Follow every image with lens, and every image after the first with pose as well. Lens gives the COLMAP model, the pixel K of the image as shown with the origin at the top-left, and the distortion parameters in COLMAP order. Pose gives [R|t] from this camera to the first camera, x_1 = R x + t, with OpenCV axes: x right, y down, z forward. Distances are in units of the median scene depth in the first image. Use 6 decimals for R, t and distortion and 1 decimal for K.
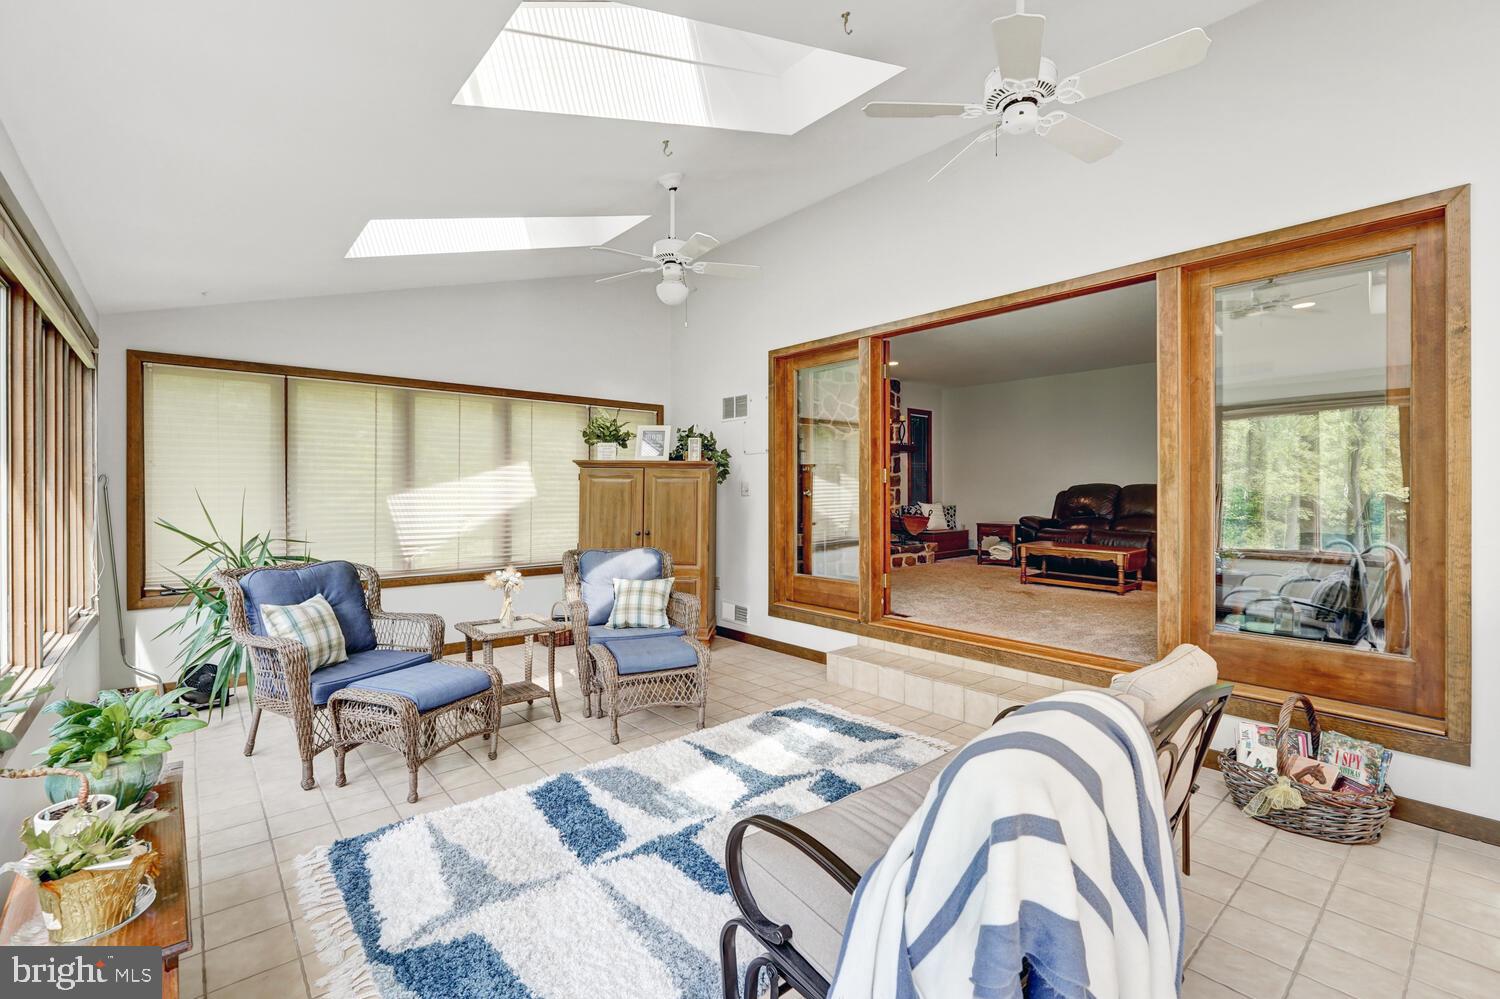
lens RADIAL K [[663.2, 0, 760.7], [0, 663.2, 492.0], [0, 0, 1]] dist [-0.000955, -0.000008]
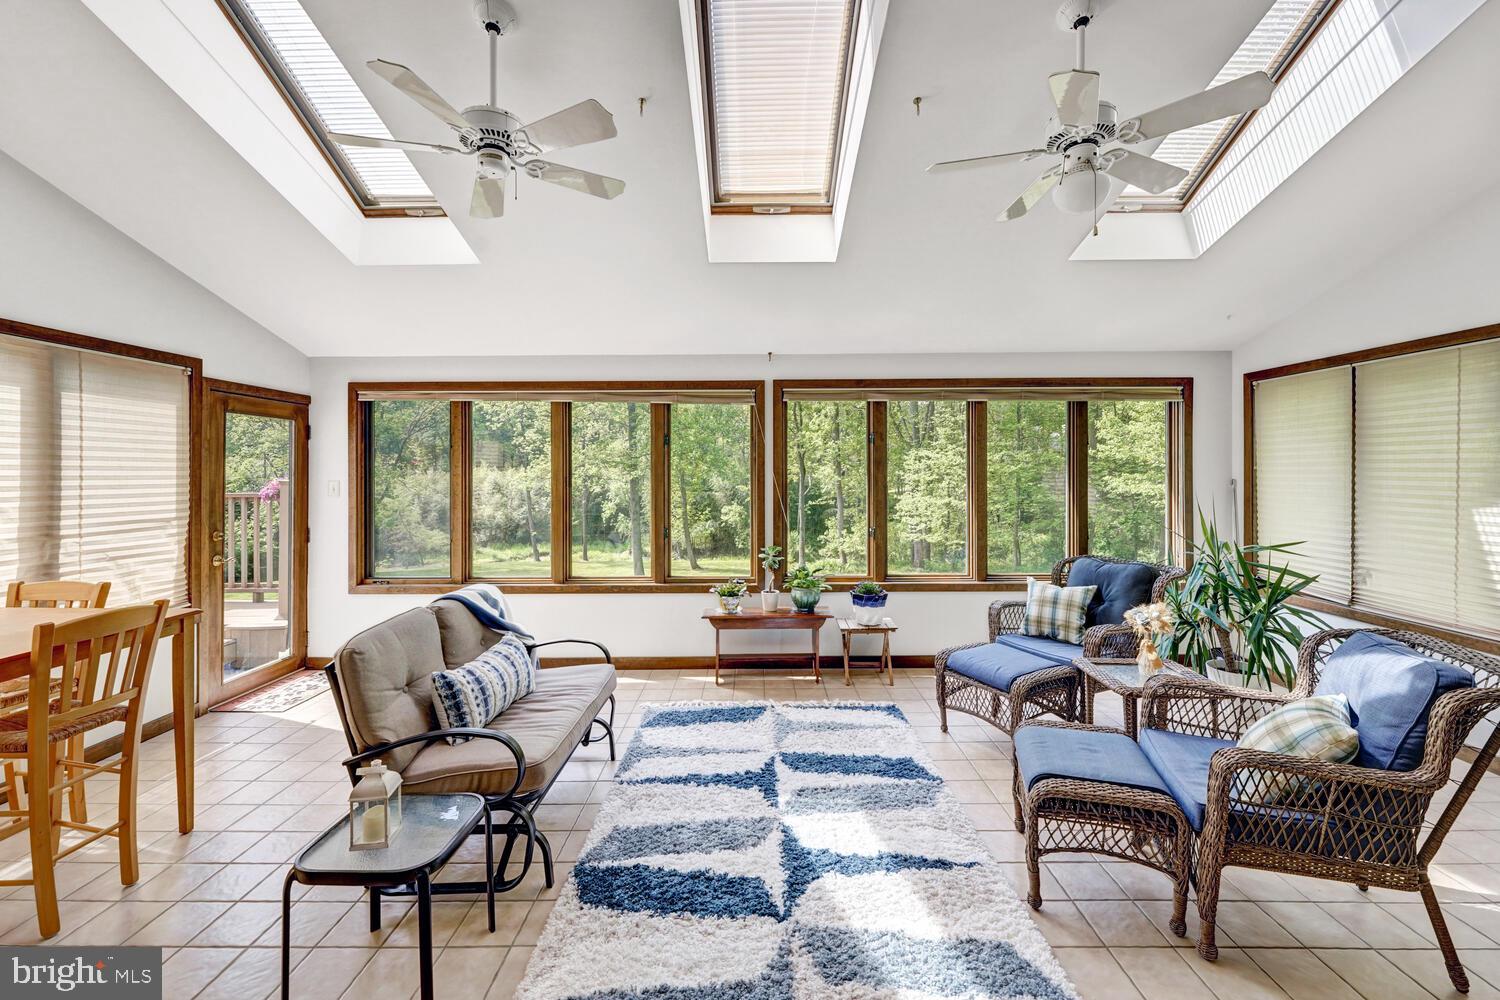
lens RADIAL K [[619.0, 0, 746.5], [0, 619.0, 473.5], [0, 0, 1]] dist [0.000787, -0.000430]
pose [[-0.669614, 0.002387, -0.742705, 0.464993], [-0.000660, 0.999993, 0.003808, -0.039205], [0.742709, 0.003040, -0.669607, 1.066217]]
